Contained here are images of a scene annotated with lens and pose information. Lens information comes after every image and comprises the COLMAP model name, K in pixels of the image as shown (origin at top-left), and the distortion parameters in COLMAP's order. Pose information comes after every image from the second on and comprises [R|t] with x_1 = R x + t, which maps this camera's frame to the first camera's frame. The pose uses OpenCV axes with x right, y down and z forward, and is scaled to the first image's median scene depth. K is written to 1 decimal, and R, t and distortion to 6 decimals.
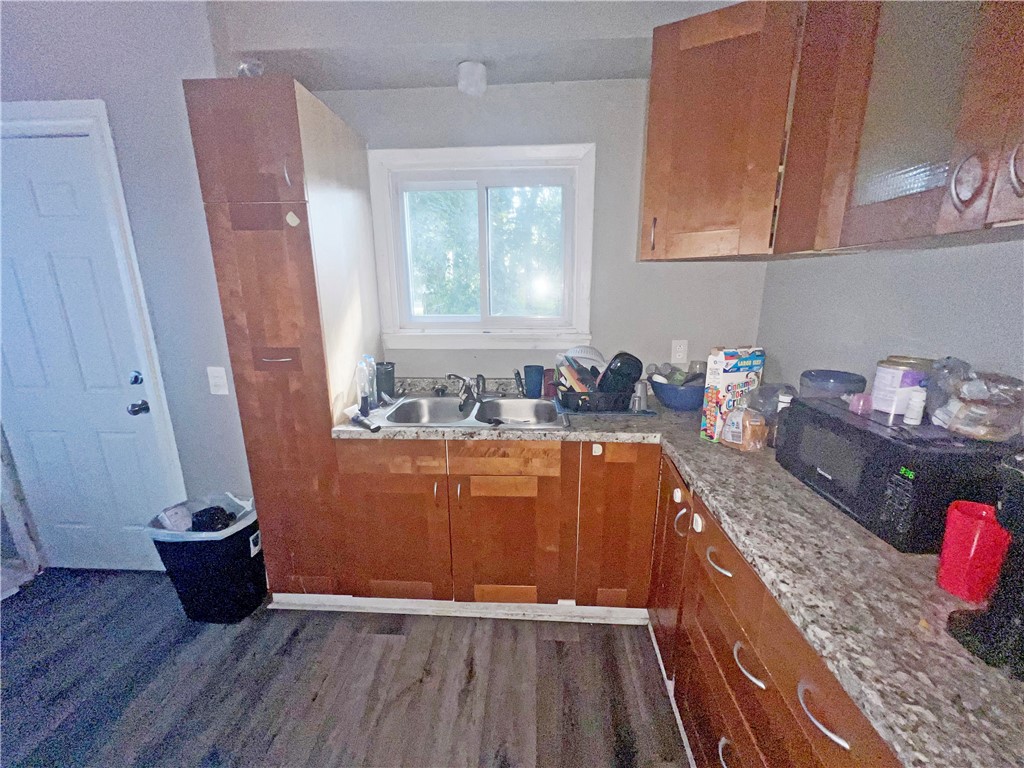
lens RADIAL K [[410.0, 0, 512.4], [0, 410.0, 384.4], [0, 0, 1]] dist [0.001336, 0.000352]
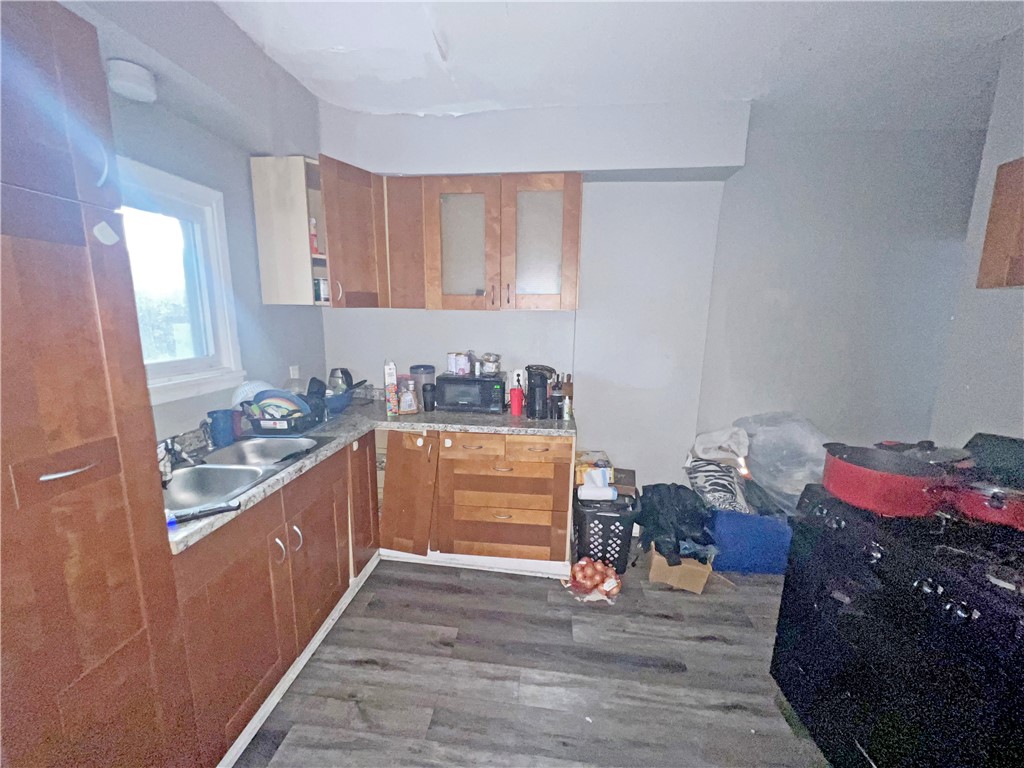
lens RADIAL K [[410.0, 0, 510.3], [0, 410.0, 384.1], [0, 0, 1]] dist [0.001336, 0.000352]
pose [[0.051741, -0.164775, 0.984973, -1.069379], [0.225997, 0.962639, 0.149167, -0.121490], [-0.972753, 0.214883, 0.087046, 0.347914]]
